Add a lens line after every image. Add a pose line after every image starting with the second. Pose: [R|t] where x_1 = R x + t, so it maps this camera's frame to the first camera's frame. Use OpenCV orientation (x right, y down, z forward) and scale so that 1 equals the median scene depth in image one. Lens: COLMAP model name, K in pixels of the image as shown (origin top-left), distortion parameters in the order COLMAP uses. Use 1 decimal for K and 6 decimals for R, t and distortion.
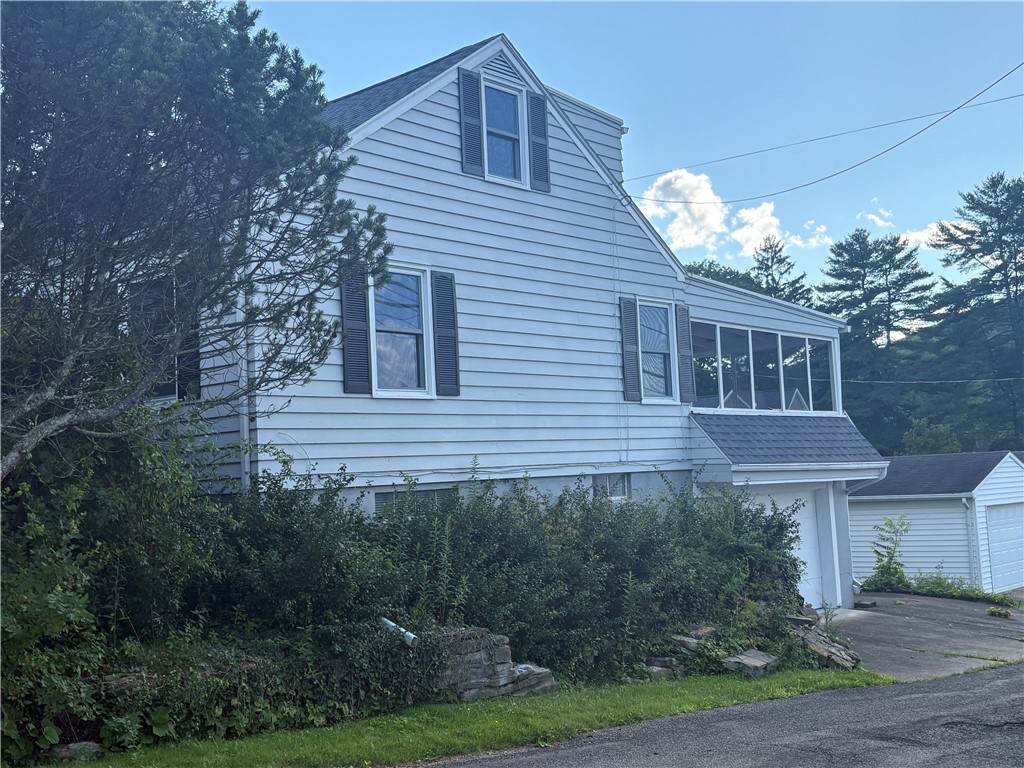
lens RADIAL K [[1169.8, 0, 512.0], [0, 1169.8, 384.0], [0, 0, 1]] dist [0.016617, -0.031421]
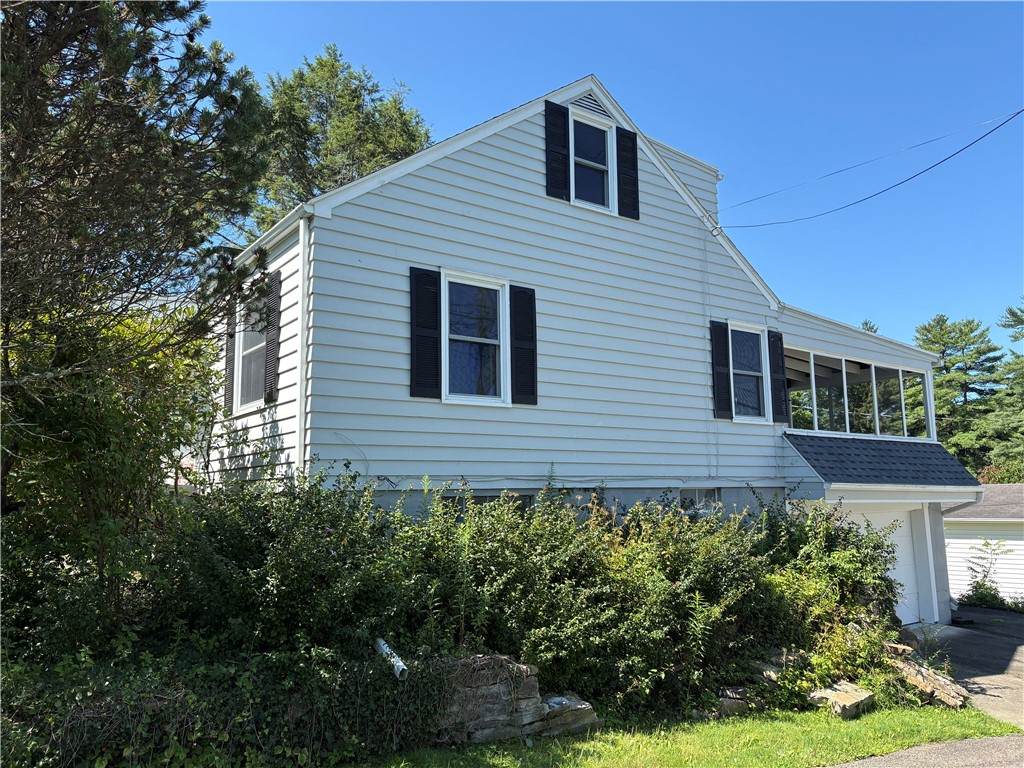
lens RADIAL K [[766.6, 0, 512.0], [0, 766.6, 384.0], [0, 0, 1]] dist [-0.002811, 0.007337]
pose [[0.975864, 0.003678, -0.218349, 0.072667], [-0.016588, 0.998218, -0.057318, 0.027383], [0.217749, 0.059557, 0.974186, 0.301480]]
